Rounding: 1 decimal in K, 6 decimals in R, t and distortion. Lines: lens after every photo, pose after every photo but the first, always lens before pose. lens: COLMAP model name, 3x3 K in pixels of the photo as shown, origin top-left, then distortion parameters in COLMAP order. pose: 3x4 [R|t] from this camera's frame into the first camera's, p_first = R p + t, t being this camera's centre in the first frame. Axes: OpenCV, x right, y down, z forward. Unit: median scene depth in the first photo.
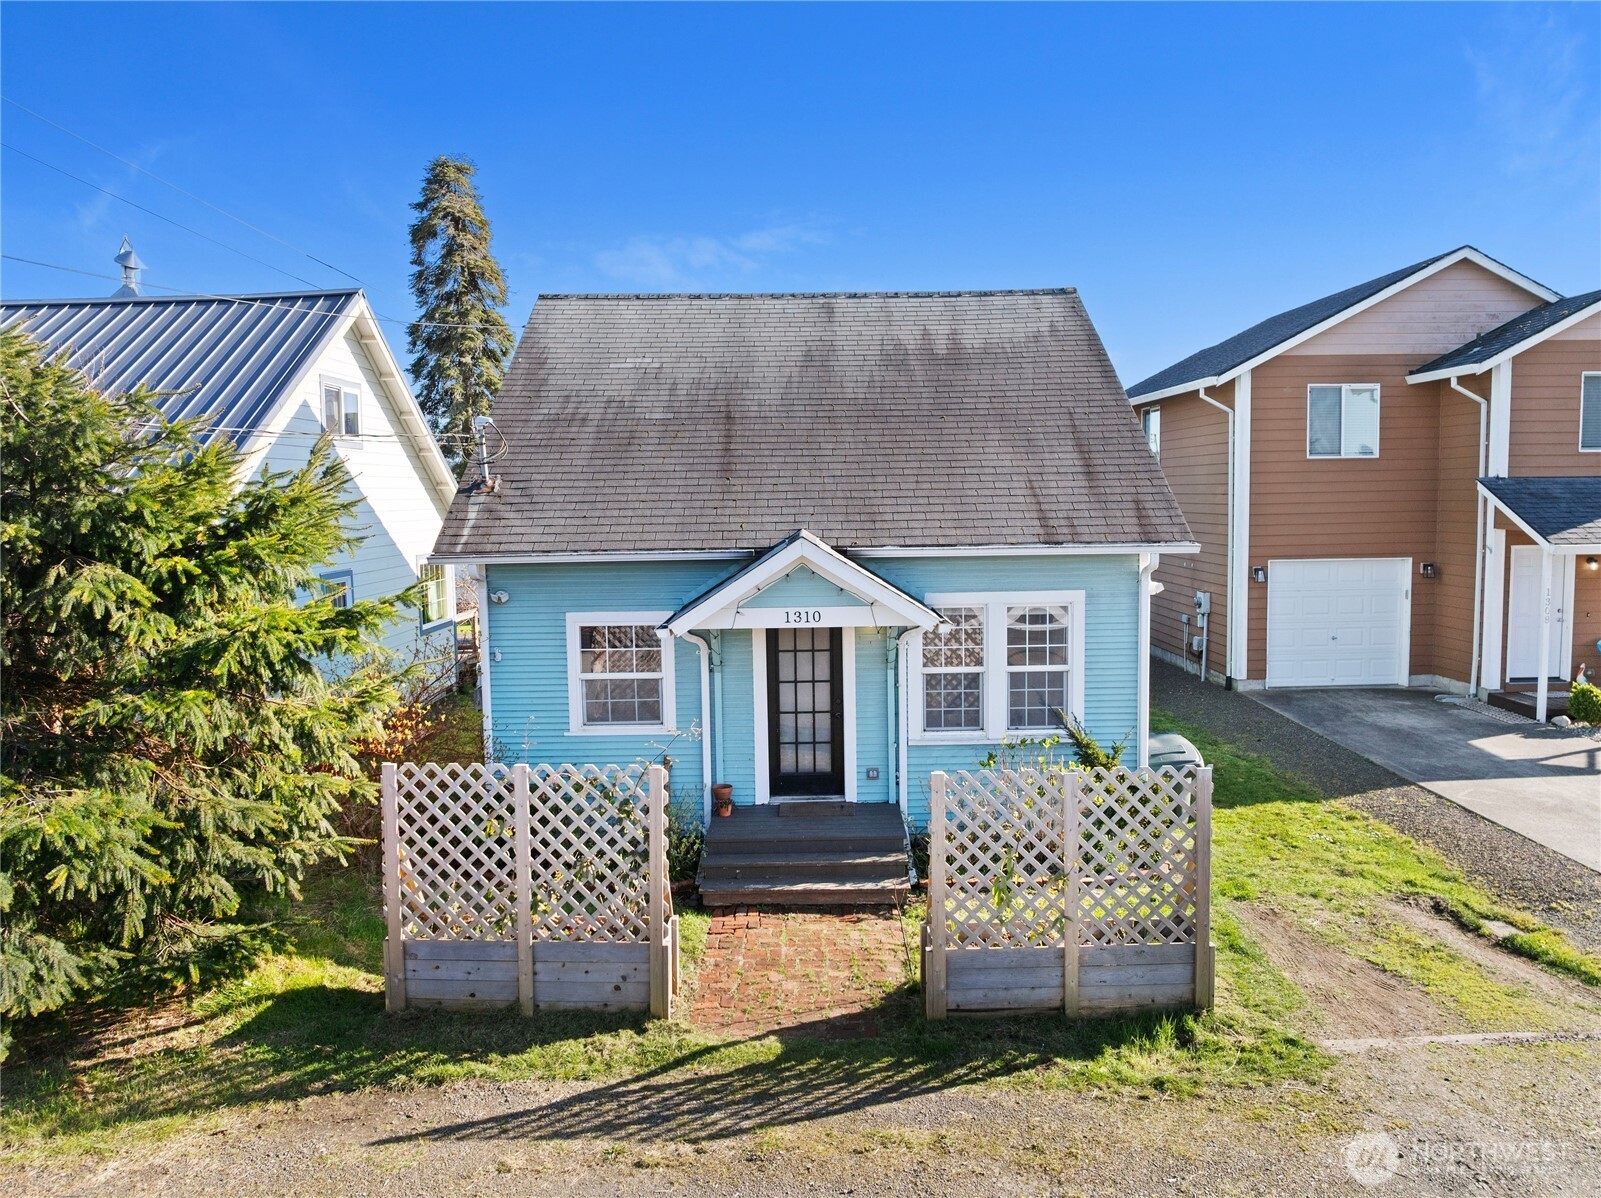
lens RADIAL K [[1131.1, 0, 806.0], [0, 1131.1, 594.7], [0, 0, 1]] dist [-0.047039, -0.001817]
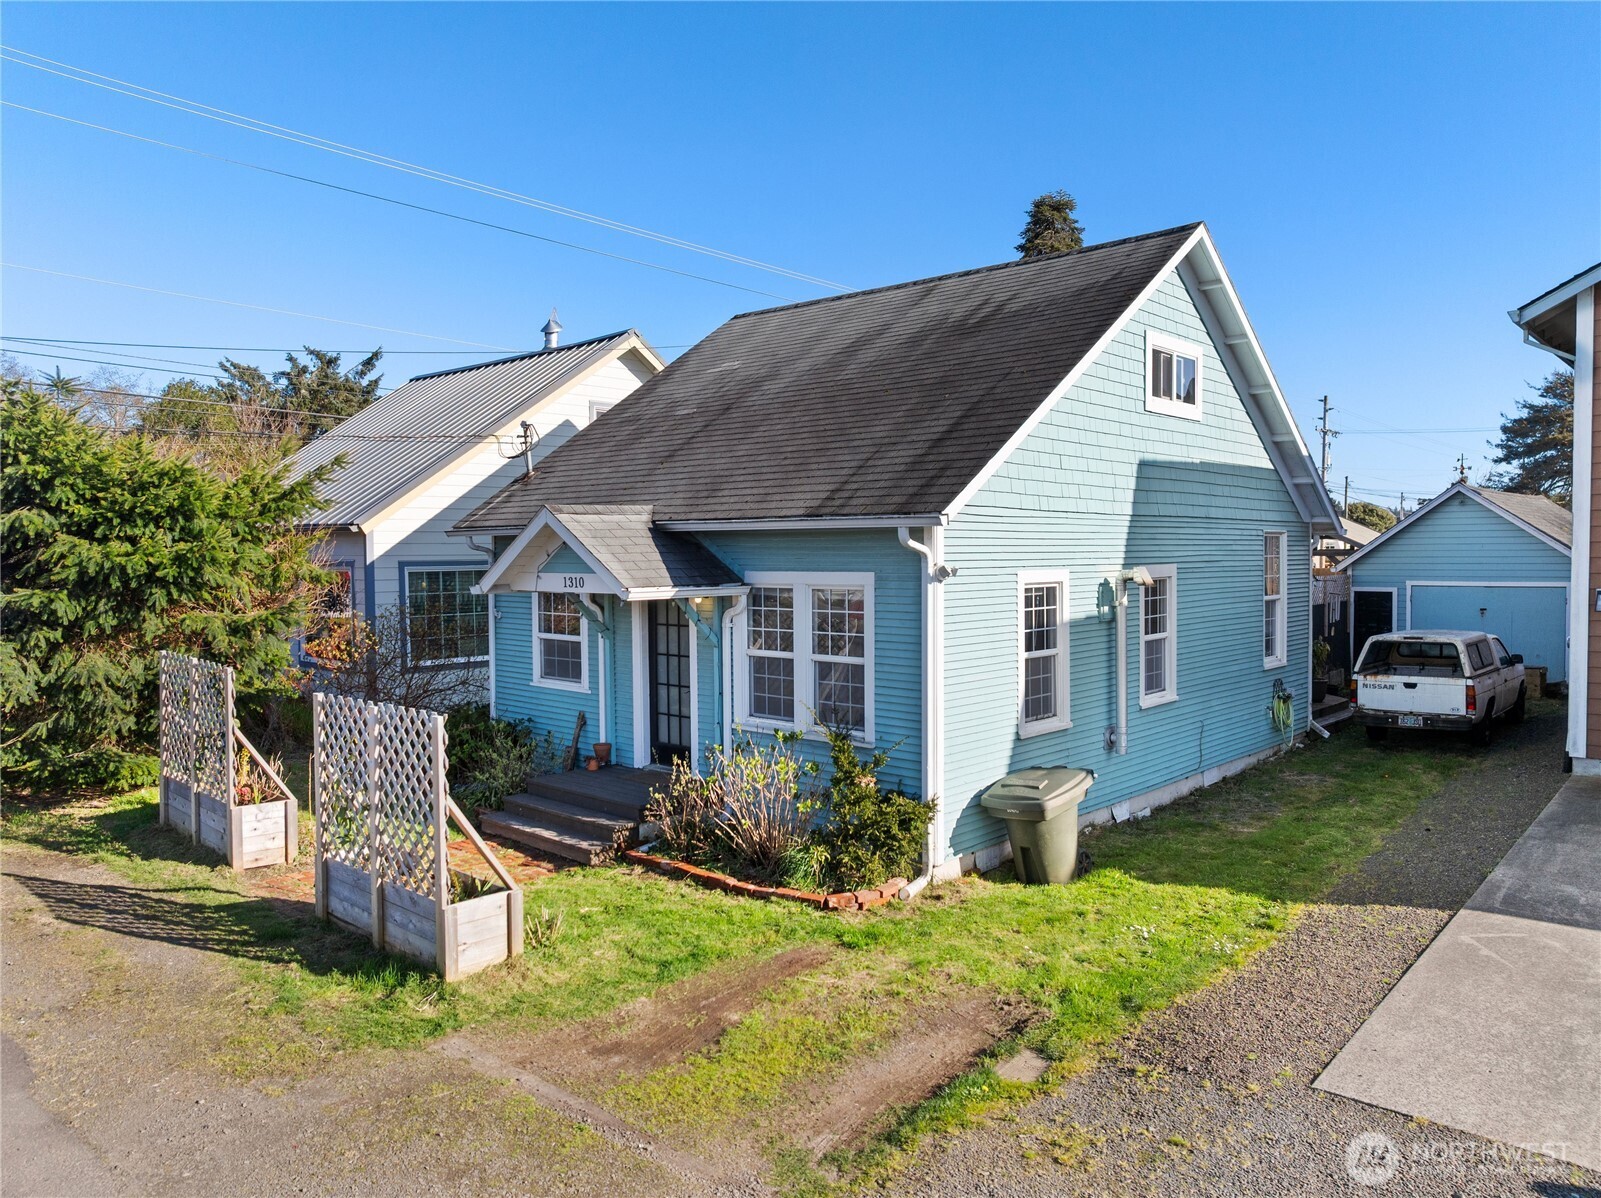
lens RADIAL K [[1131.1, 0, 806.0], [0, 1131.1, 594.7], [0, 0, 1]] dist [-0.047039, -0.001817]
pose [[0.735240, 0.037773, -0.676754, 0.792699], [-0.064718, 0.997796, -0.014620, 0.029360], [0.674710, 0.054547, 0.736064, 0.324473]]
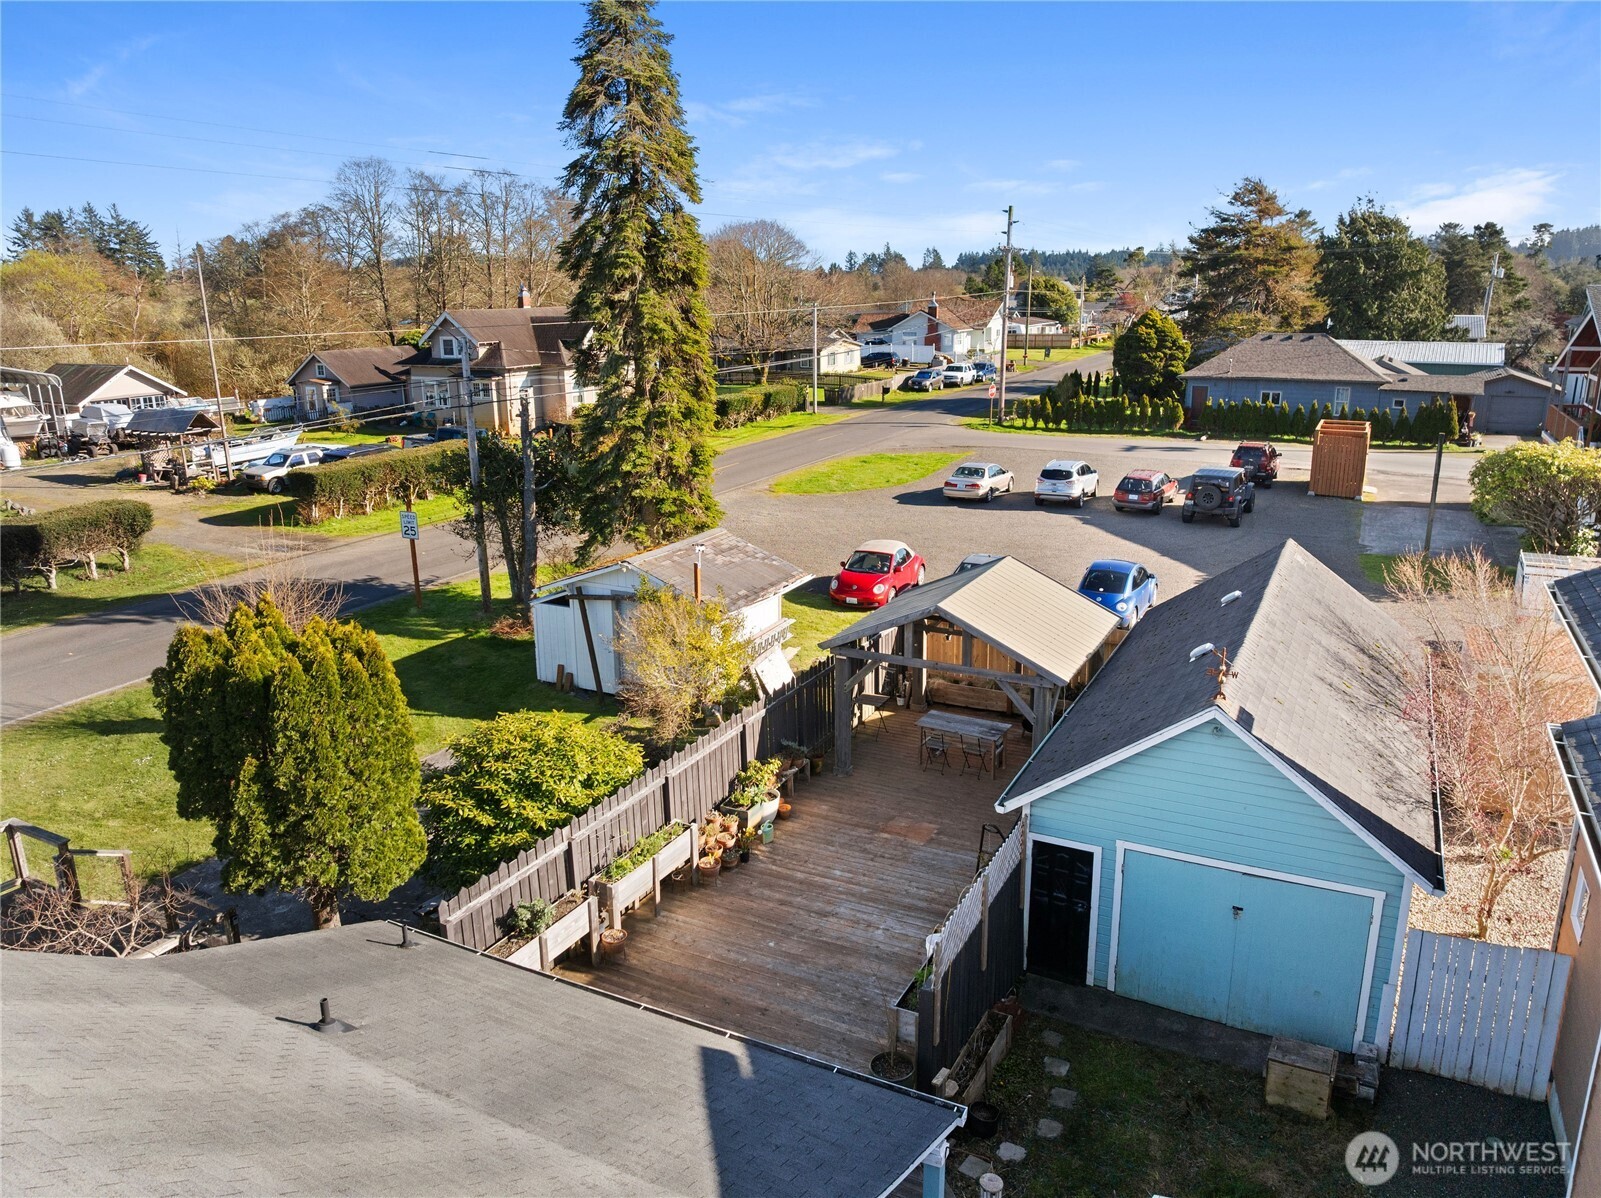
lens RADIAL K [[1131.1, 0, 806.0], [0, 1131.1, 594.7], [0, 0, 1]] dist [-0.047039, -0.001817]
pose [[0.885619, 0.133666, -0.444760, 0.431768], [-0.050237, 0.979639, 0.194382, -0.556071], [0.461687, -0.149805, 0.874302, 1.376574]]
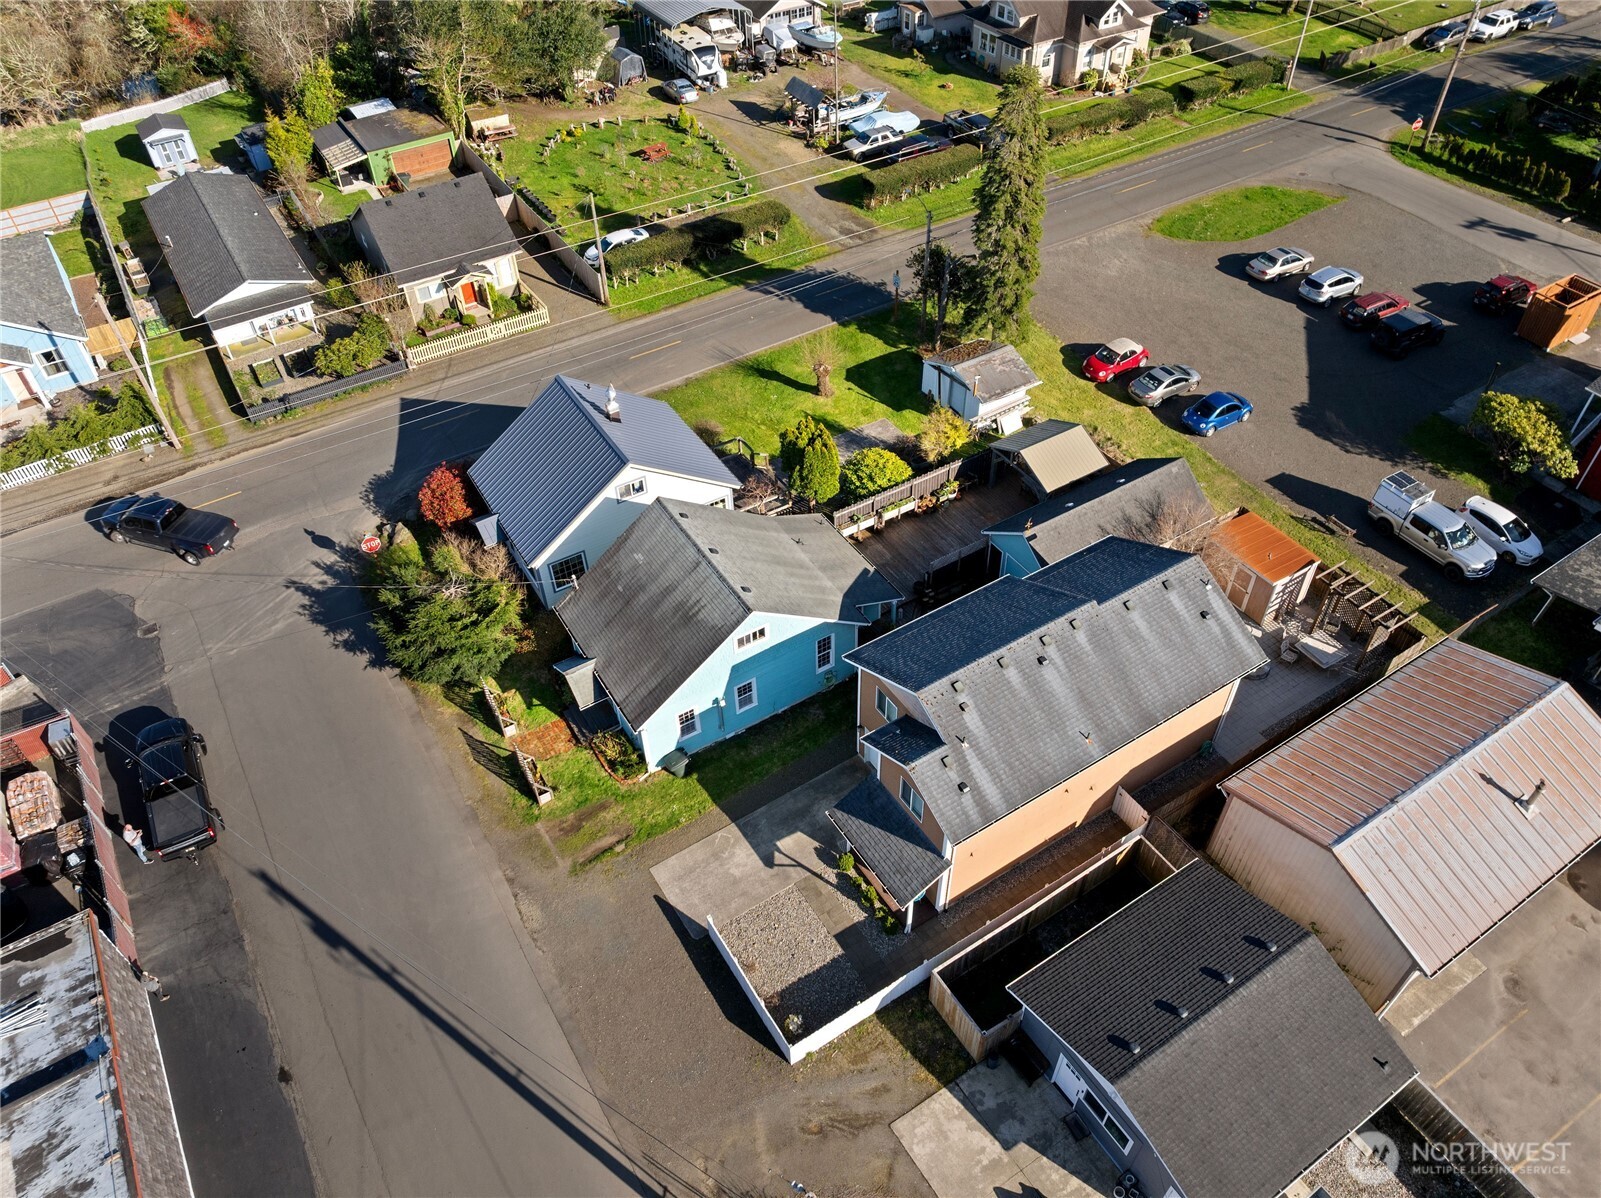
lens RADIAL K [[1131.1, 0, 806.0], [0, 1131.1, 594.7], [0, 0, 1]] dist [-0.047039, -0.001817]
pose [[0.523906, 0.604909, -0.599673, 2.438591], [-0.070789, 0.732513, 0.677063, -2.749837], [0.848830, -0.312266, 0.426589, 0.050425]]
